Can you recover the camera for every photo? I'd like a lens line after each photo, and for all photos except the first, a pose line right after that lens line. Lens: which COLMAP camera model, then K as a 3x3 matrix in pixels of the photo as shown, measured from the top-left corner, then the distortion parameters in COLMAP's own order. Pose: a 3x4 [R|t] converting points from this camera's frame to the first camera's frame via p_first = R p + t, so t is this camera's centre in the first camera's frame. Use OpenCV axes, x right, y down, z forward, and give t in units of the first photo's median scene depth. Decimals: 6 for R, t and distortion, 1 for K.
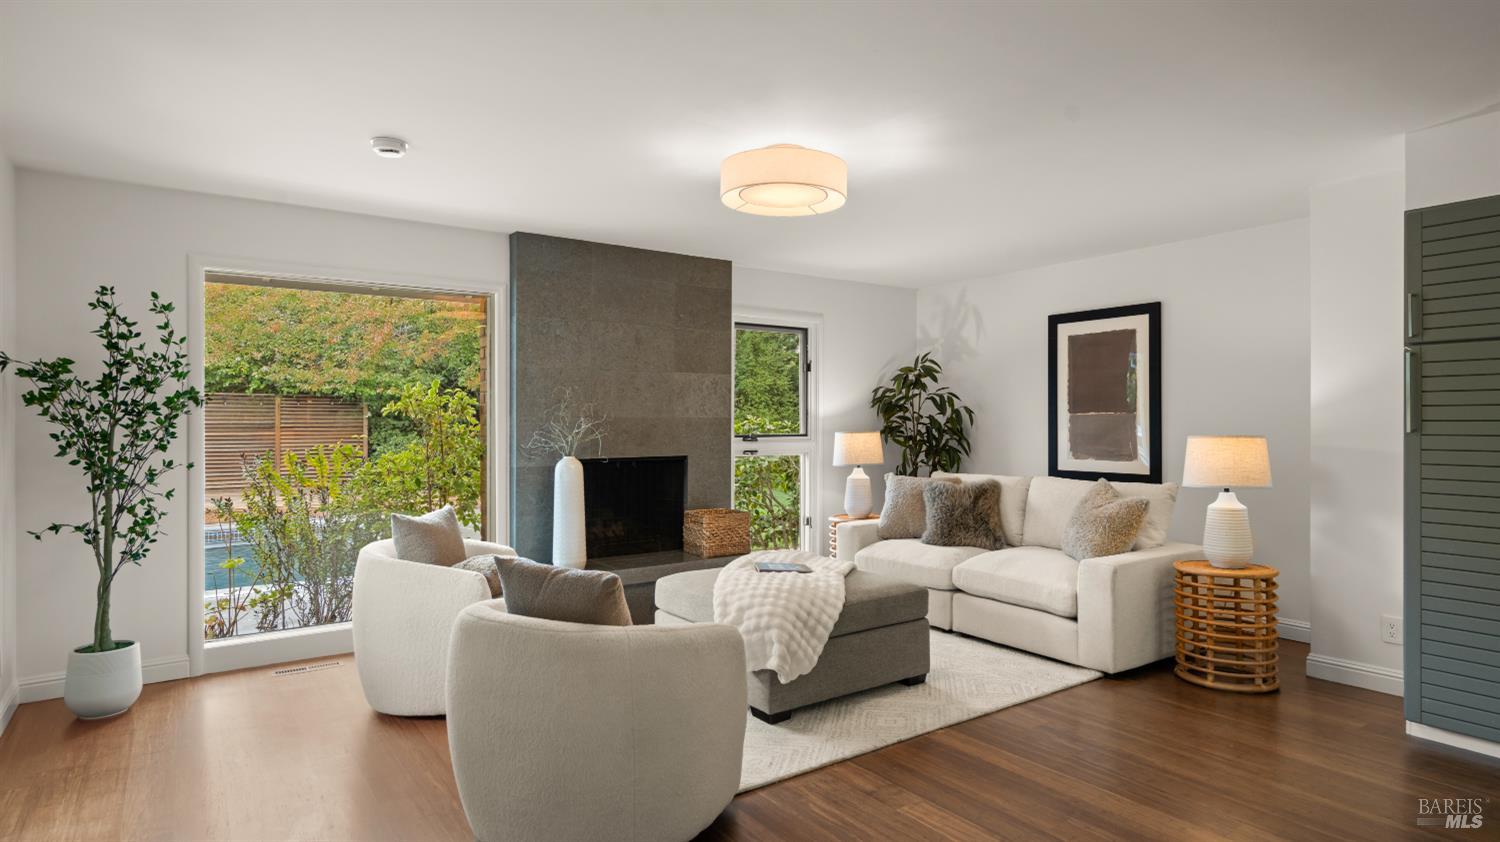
lens RADIAL K [[802.5, 0, 750.2], [0, 802.5, 418.2], [0, 0, 1]] dist [0.001955, -0.000432]
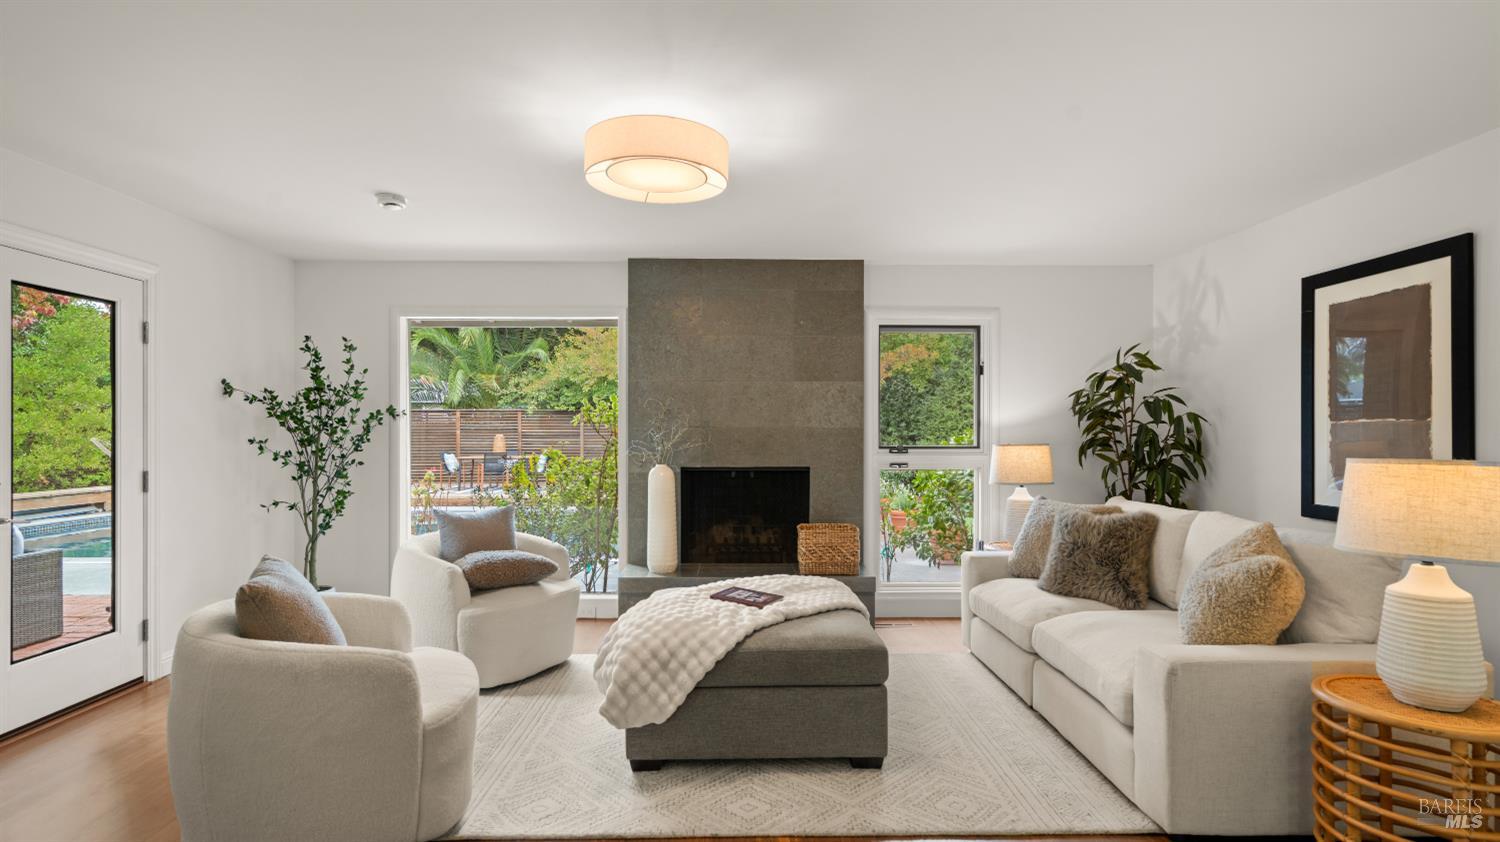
lens RADIAL K [[714.4, 0, 749.0], [0, 714.4, 427.1], [0, 0, 1]] dist [0.000032, 0.000763]
pose [[0.829399, -0.001391, -0.558655, 0.342374], [0.000783, 0.999999, -0.001328, -0.000248], [0.558657, 0.000664, 0.829399, 0.243923]]
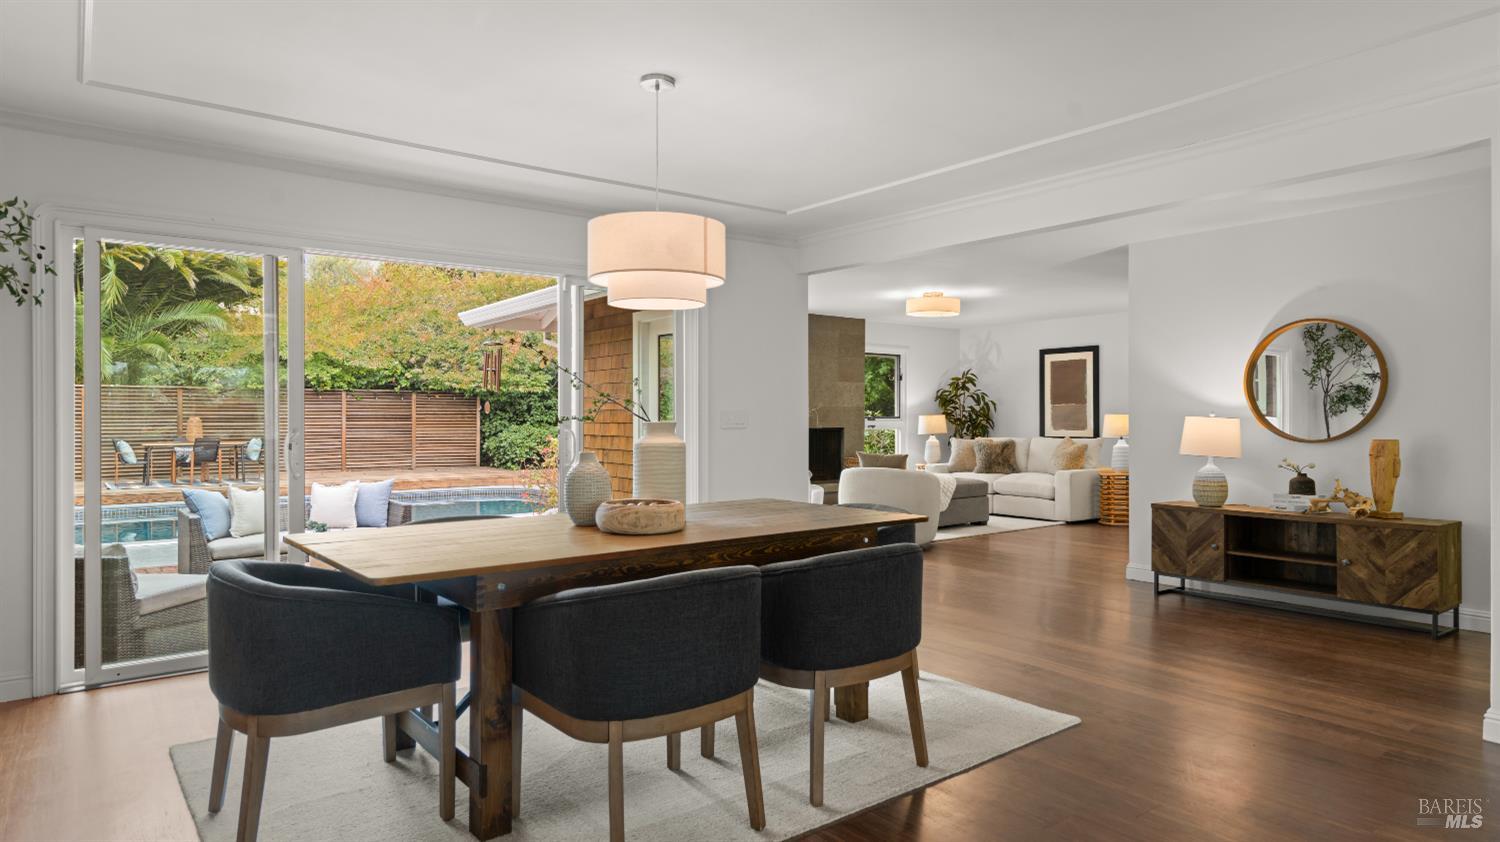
lens RADIAL K [[868.6, 0, 750.0], [0, 868.6, 421.0], [0, 0, 1]] dist [-0.000404, 0.000302]
pose [[0.998957, -0.000216, 0.045669, -0.380818], [-0.000124, 0.999972, 0.007444, 0.016946], [-0.045670, -0.007442, 0.998929, -0.951974]]
